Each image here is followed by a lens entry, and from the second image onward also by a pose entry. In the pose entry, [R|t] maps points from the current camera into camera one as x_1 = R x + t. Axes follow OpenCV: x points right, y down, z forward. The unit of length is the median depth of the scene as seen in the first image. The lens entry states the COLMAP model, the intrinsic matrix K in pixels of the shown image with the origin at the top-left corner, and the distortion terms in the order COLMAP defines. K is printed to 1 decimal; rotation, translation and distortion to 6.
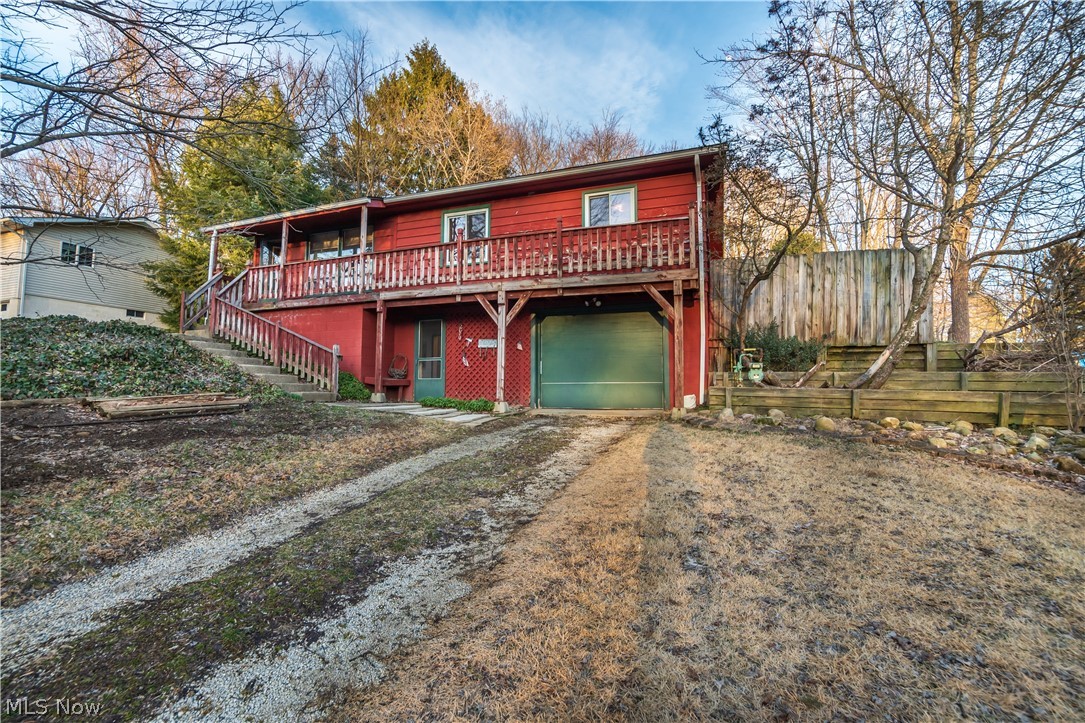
lens RADIAL K [[488.7, 0, 542.5], [0, 488.7, 361.5], [0, 0, 1]] dist [-0.032676, 0.000131]
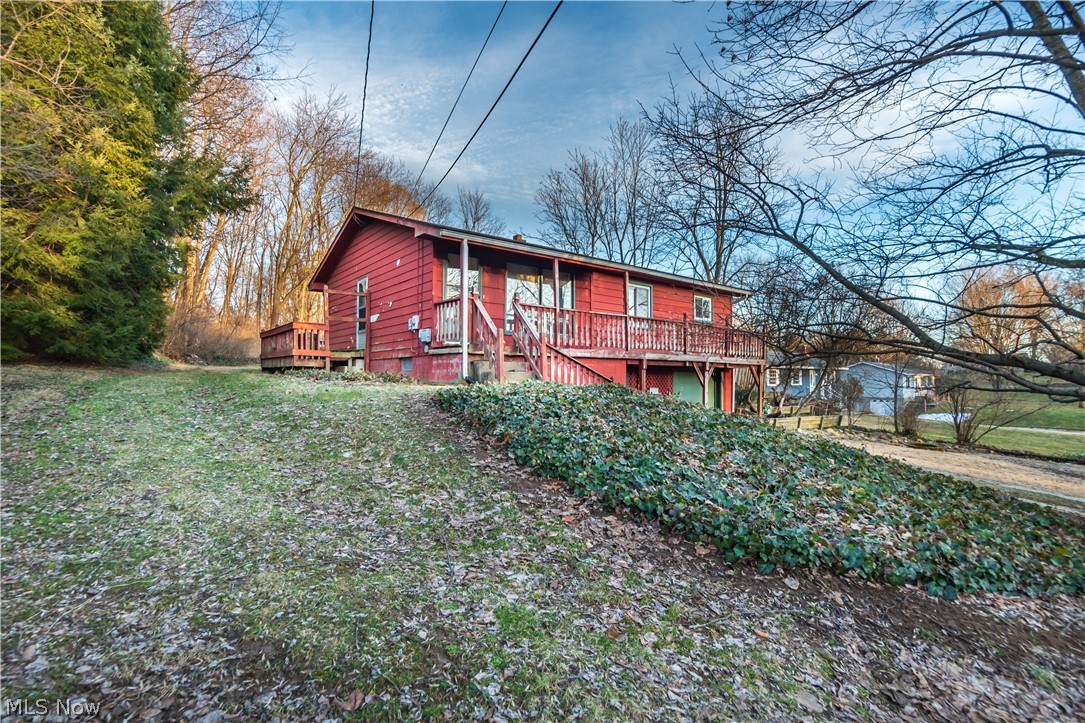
lens RADIAL K [[488.7, 0, 542.5], [0, 488.7, 361.5], [0, 0, 1]] dist [-0.032676, 0.000131]
pose [[0.511740, 0.023208, 0.858827, -1.563658], [-0.054577, 0.998494, 0.005538, -0.119637], [-0.857405, -0.049706, 0.512236, 0.634304]]
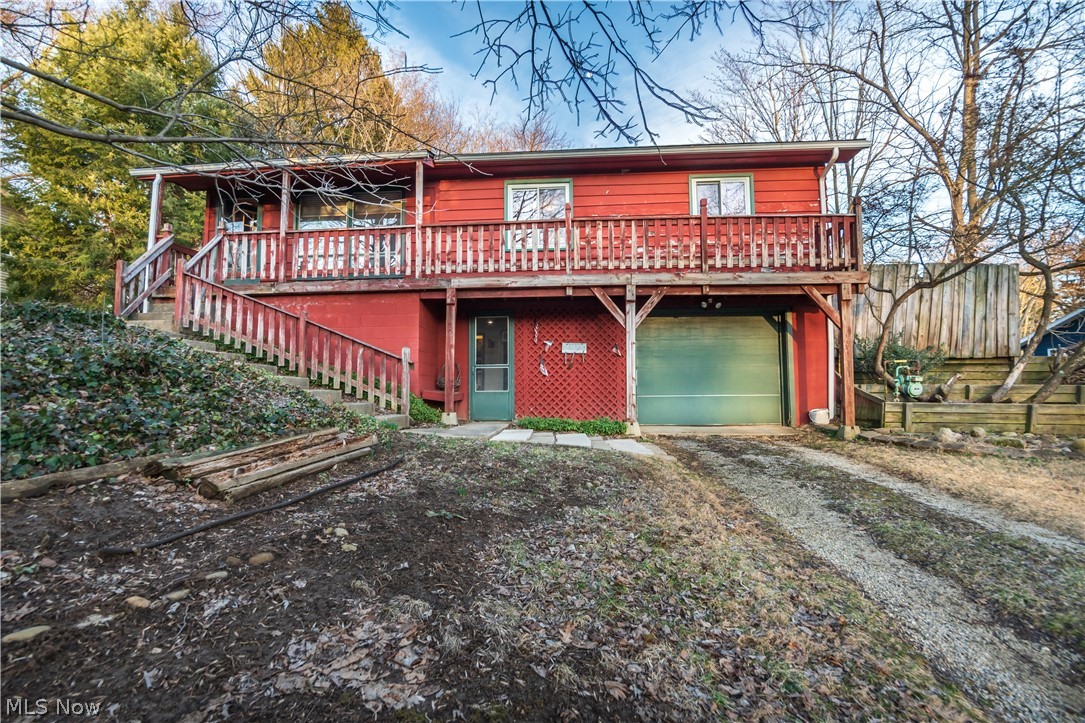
lens RADIAL K [[488.7, 0, 542.5], [0, 488.7, 361.5], [0, 0, 1]] dist [-0.032676, 0.000131]
pose [[0.962860, 0.008801, 0.269858, -0.420744], [-0.008873, 0.999960, -0.000950, -0.014566], [-0.269855, -0.001480, 0.962900, 0.249668]]
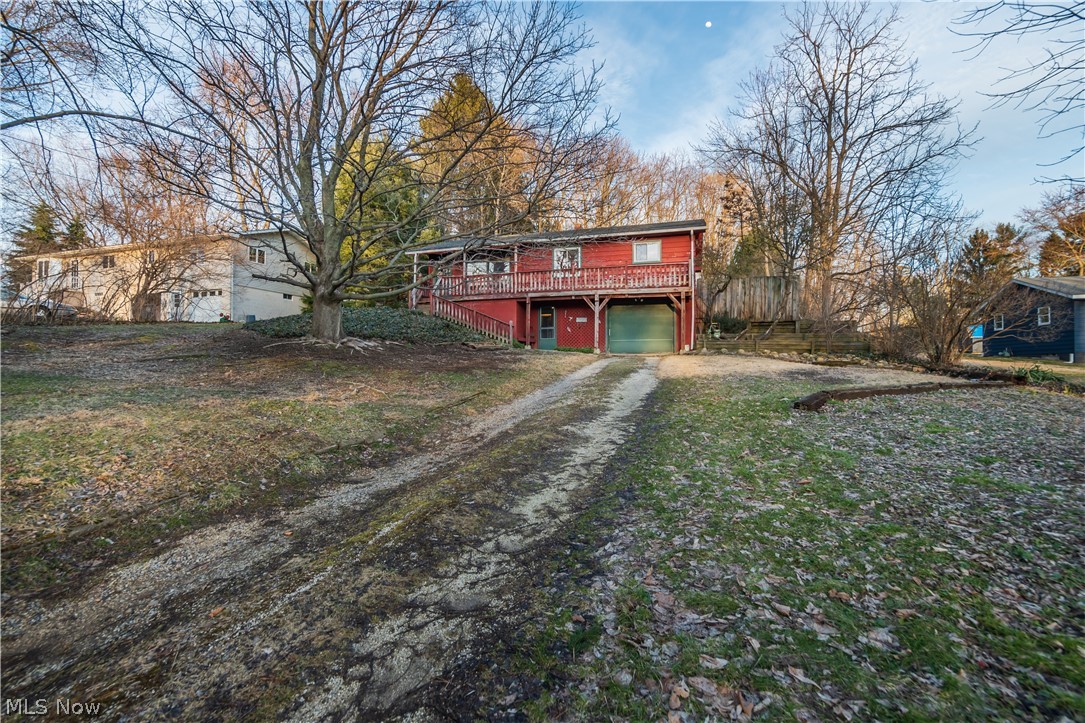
lens RADIAL K [[488.7, 0, 542.5], [0, 488.7, 361.5], [0, 0, 1]] dist [-0.032676, 0.000131]
pose [[0.998486, -0.004024, 0.054859, -0.404494], [0.000775, 0.998250, 0.059125, 0.013748], [-0.055001, -0.058993, 0.996742, -0.994501]]
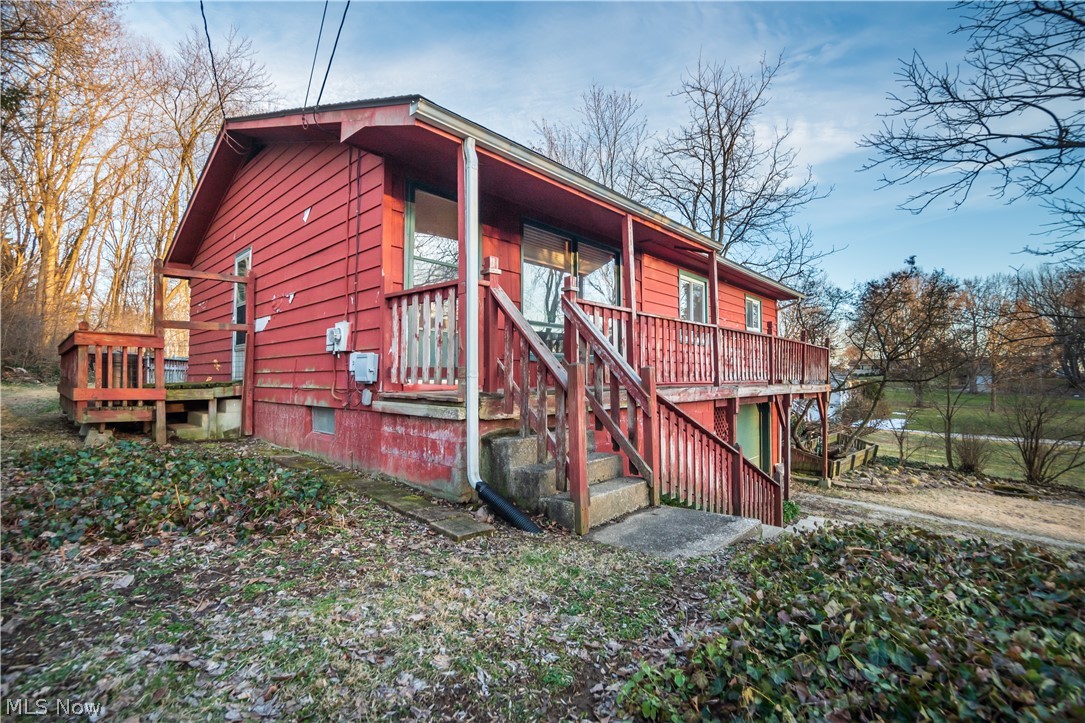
lens RADIAL K [[488.7, 0, 542.5], [0, 488.7, 361.5], [0, 0, 1]] dist [-0.032676, 0.000131]
pose [[0.386988, 0.029446, 0.921615, -1.168397], [-0.057192, 0.998332, -0.007882, -0.166339], [-0.920309, -0.049659, 0.388027, 1.041272]]
